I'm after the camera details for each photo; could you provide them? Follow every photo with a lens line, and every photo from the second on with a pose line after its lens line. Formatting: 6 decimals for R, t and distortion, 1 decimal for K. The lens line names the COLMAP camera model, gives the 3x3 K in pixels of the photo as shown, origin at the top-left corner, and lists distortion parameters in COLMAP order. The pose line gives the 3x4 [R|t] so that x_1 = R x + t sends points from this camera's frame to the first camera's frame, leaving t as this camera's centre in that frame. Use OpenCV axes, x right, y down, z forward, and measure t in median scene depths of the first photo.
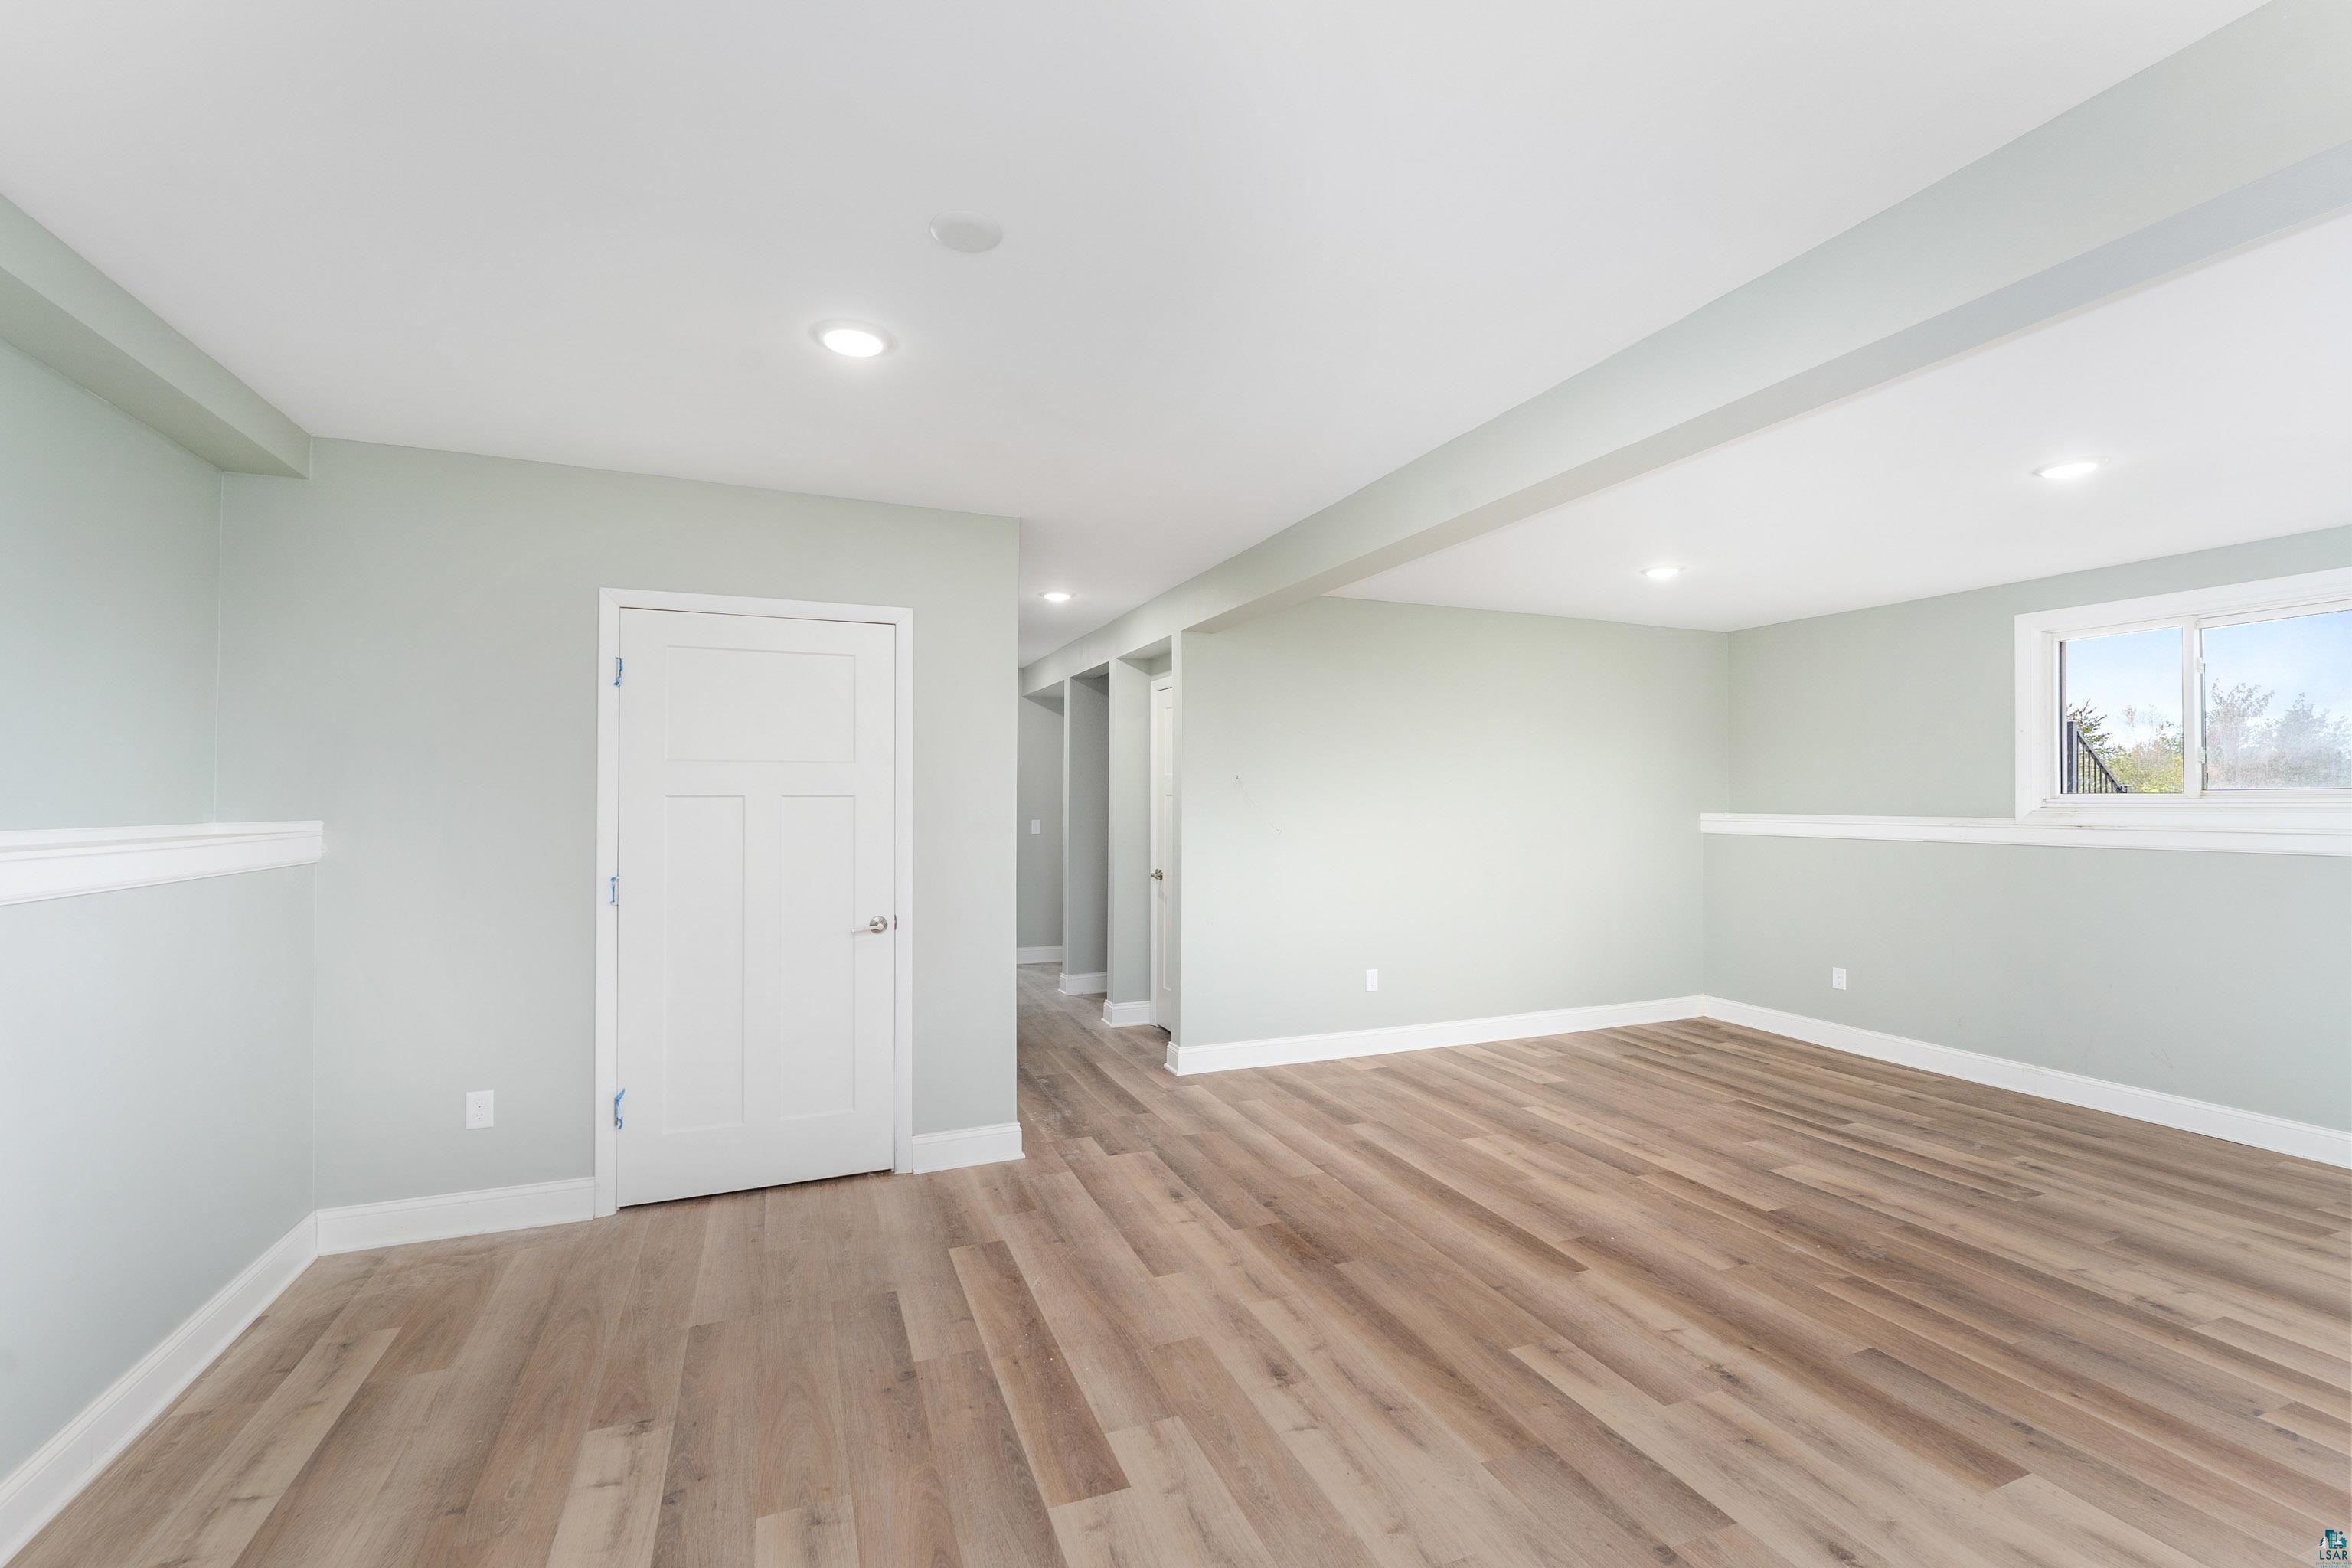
lens RADIAL K [[1001.6, 0, 1181.9], [0, 1001.6, 790.7], [0, 0, 1]] dist [-0.005173, 0.001154]
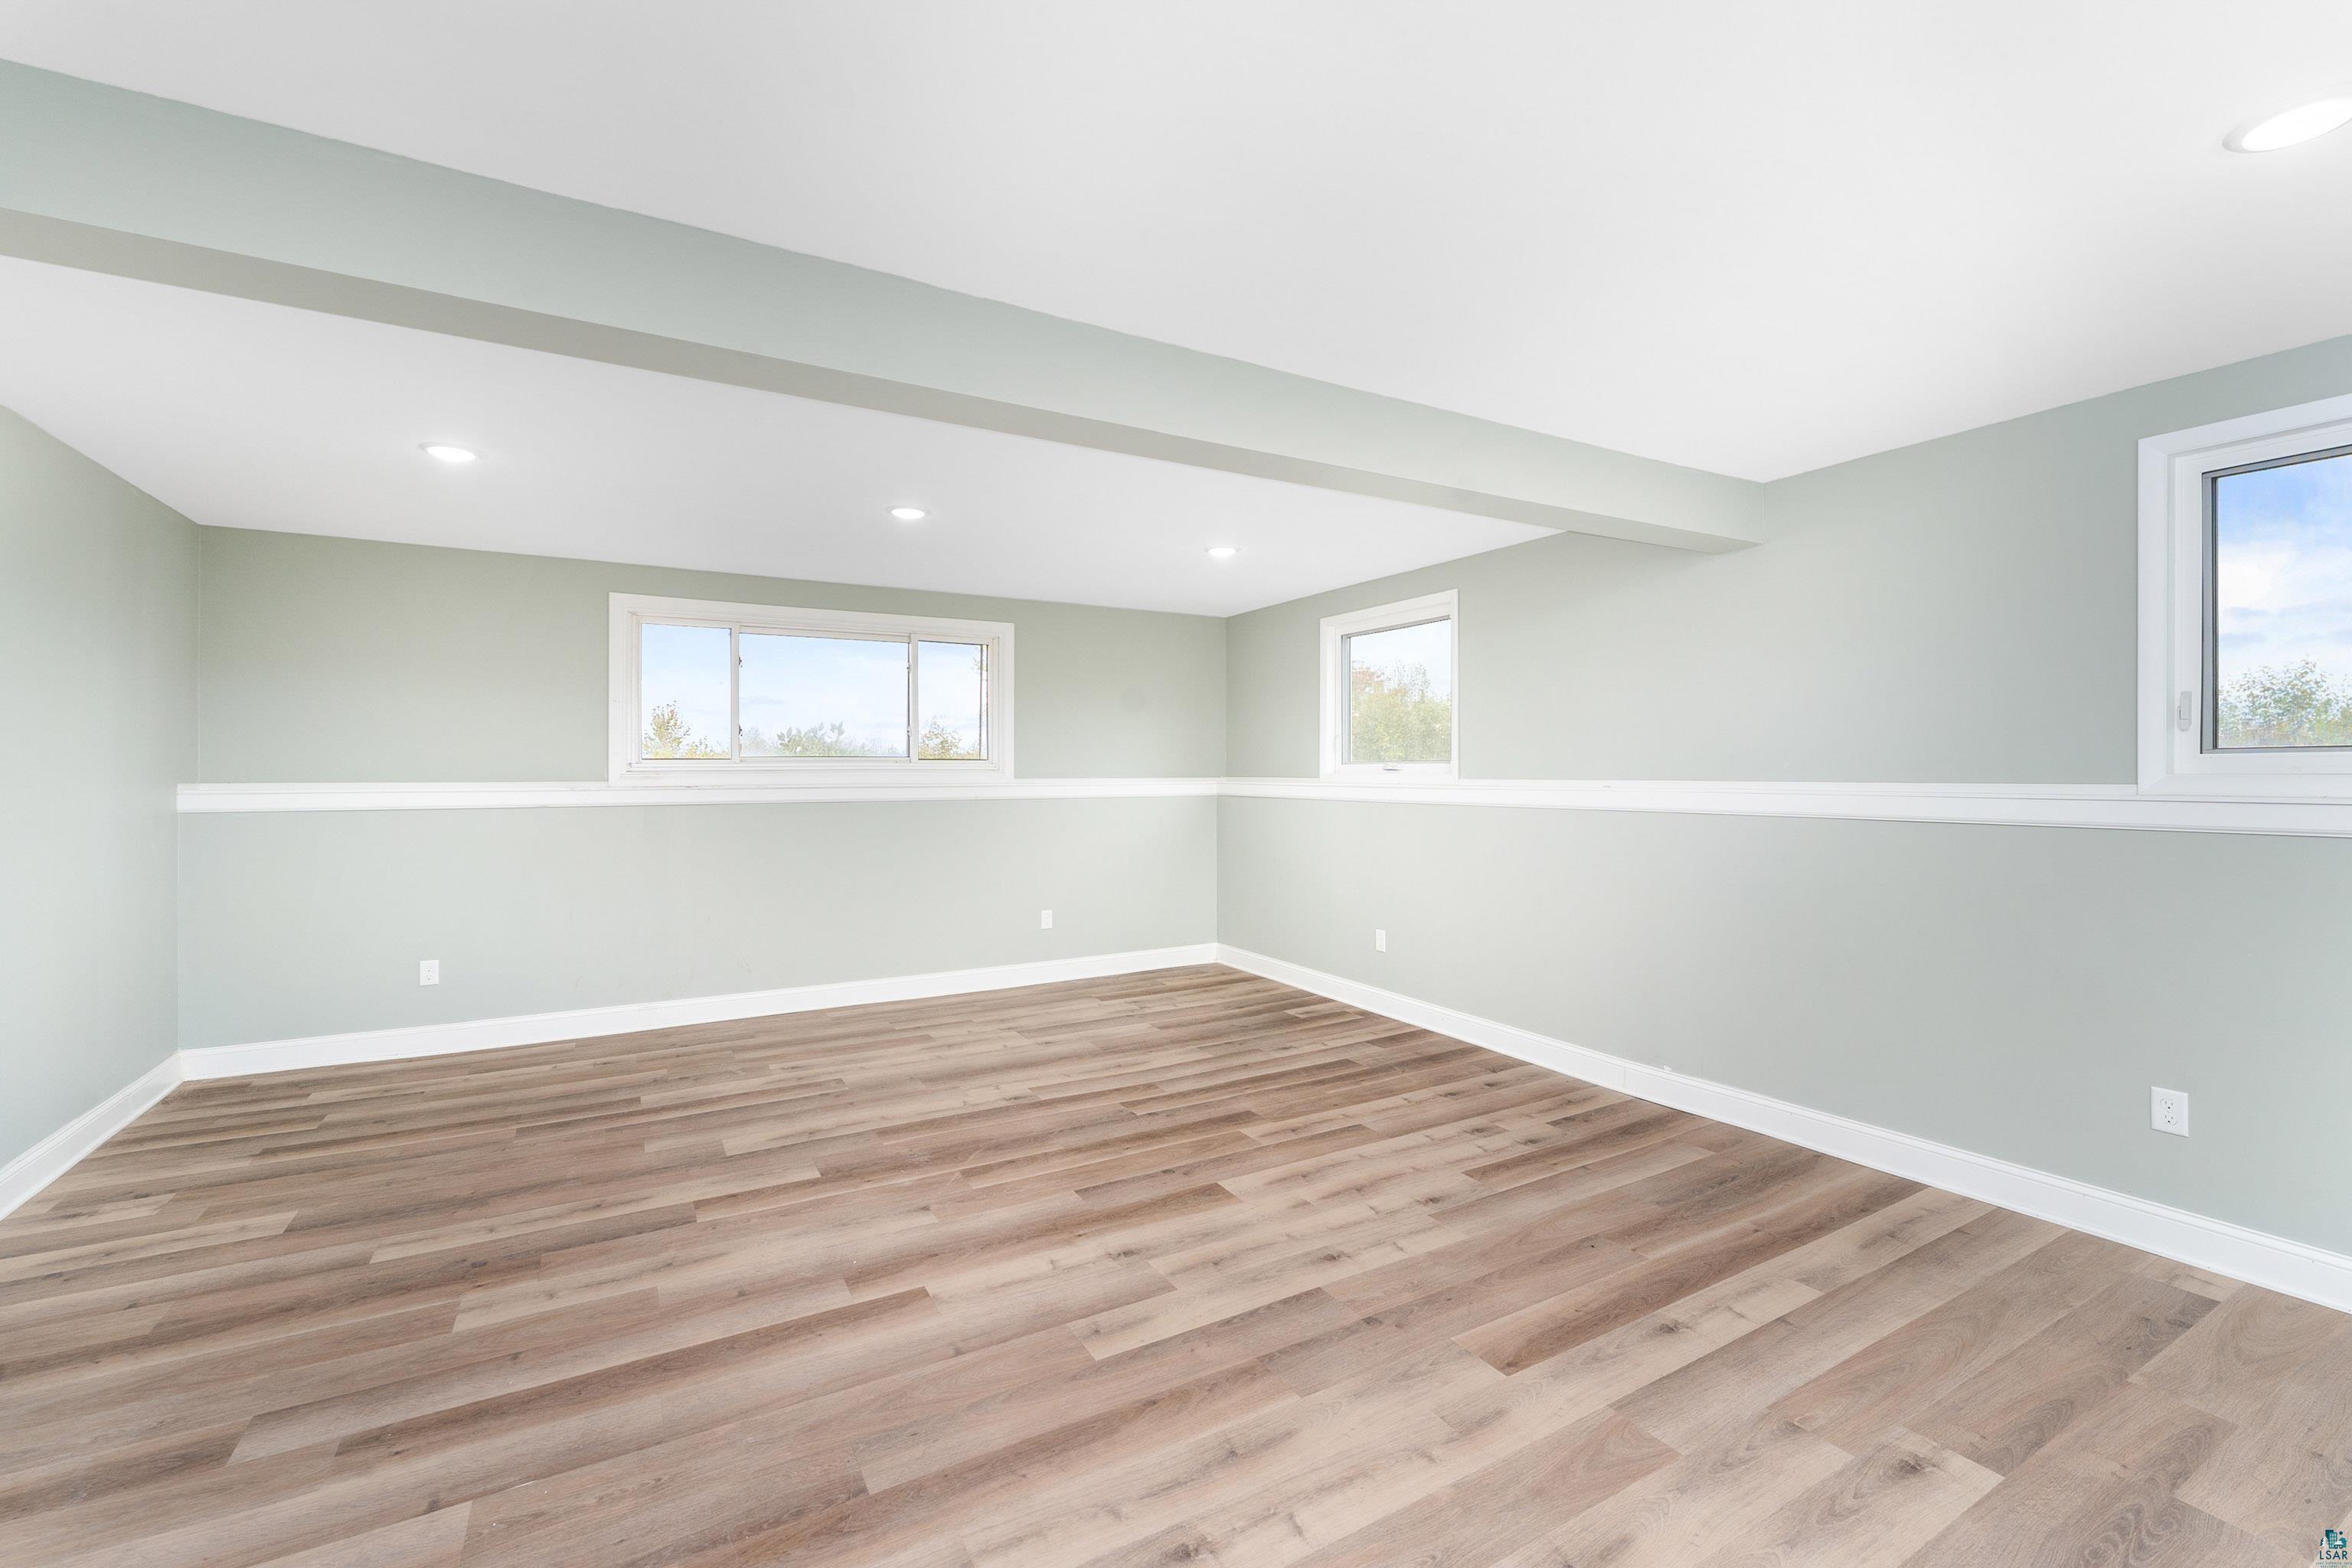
lens RADIAL K [[976.4, 0, 1169.3], [0, 976.4, 780.1], [0, 0, 1]] dist [-0.004155, -0.000025]
pose [[-0.130681, -0.014600, 0.991317, -0.448401], [-0.007663, 0.999877, 0.013716, 0.008799], [-0.991395, -0.005804, -0.130777, 0.834415]]
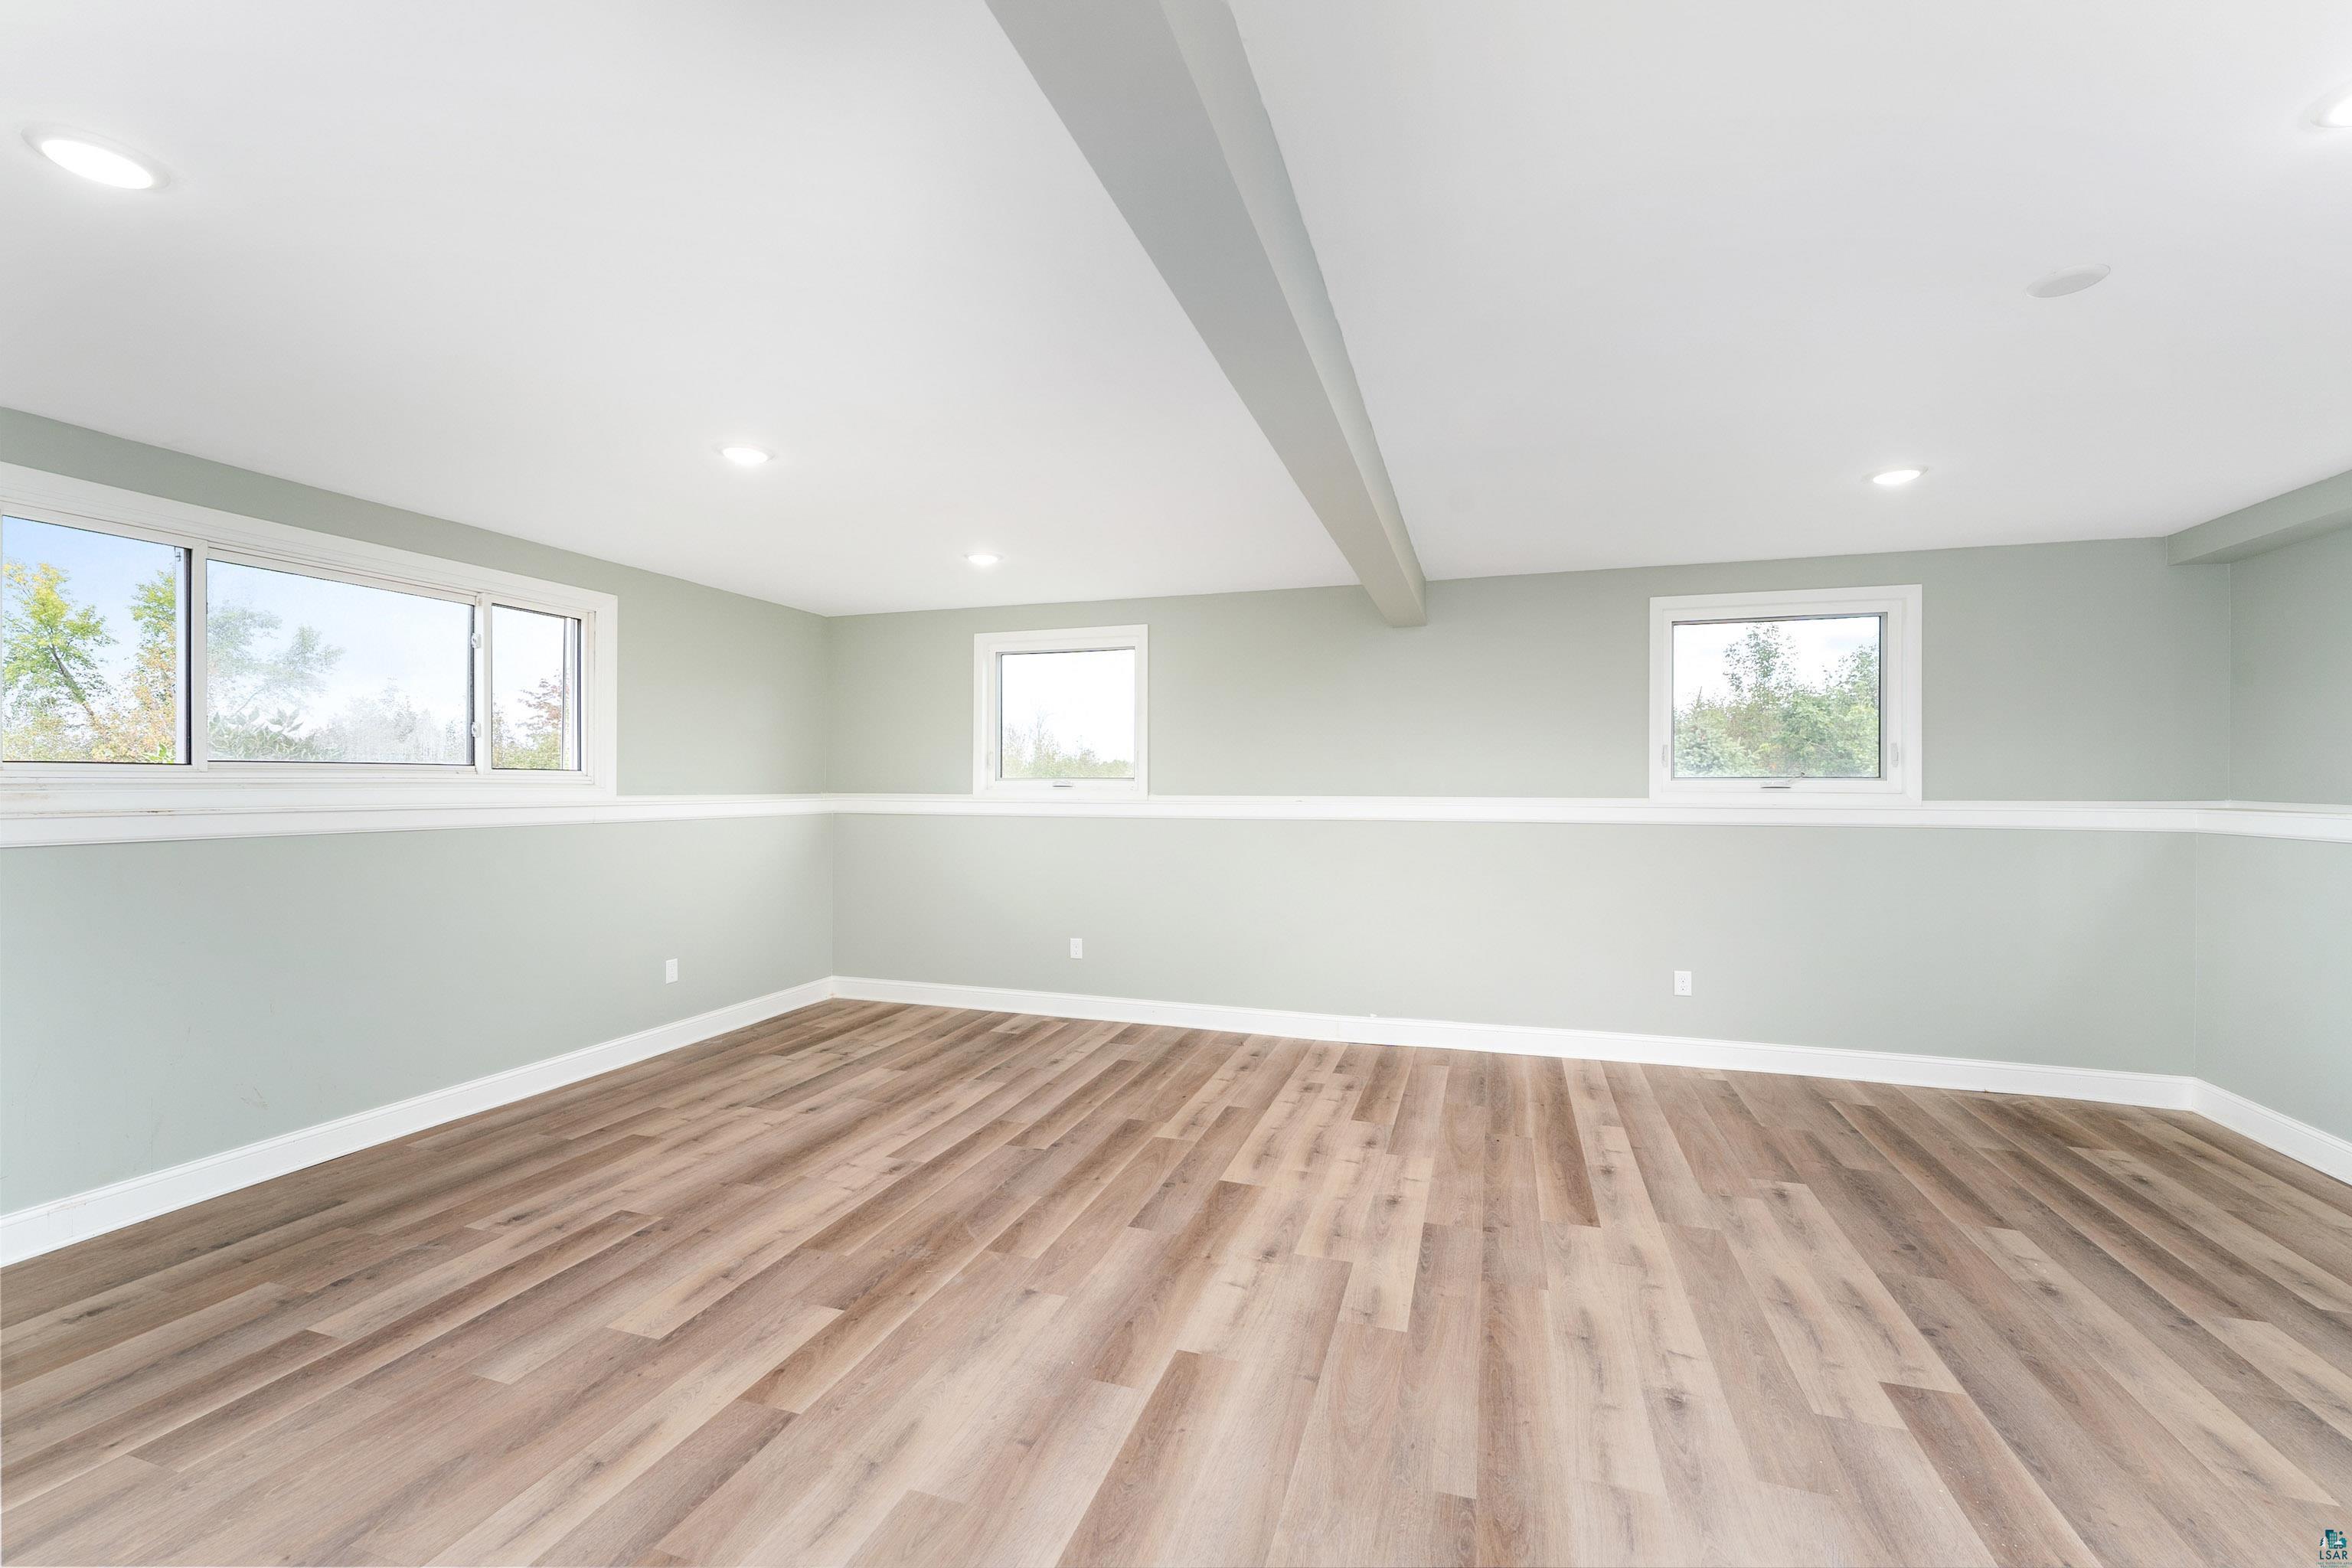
lens RADIAL K [[976.4, 0, 1164.5], [0, 976.4, 786.7], [0, 0, 1]] dist [-0.004155, -0.000025]
pose [[-0.759897, -0.007192, 0.650004, -0.094188], [-0.012197, 0.999921, -0.003196, 0.016530], [-0.649929, -0.010356, -0.759924, 1.506324]]
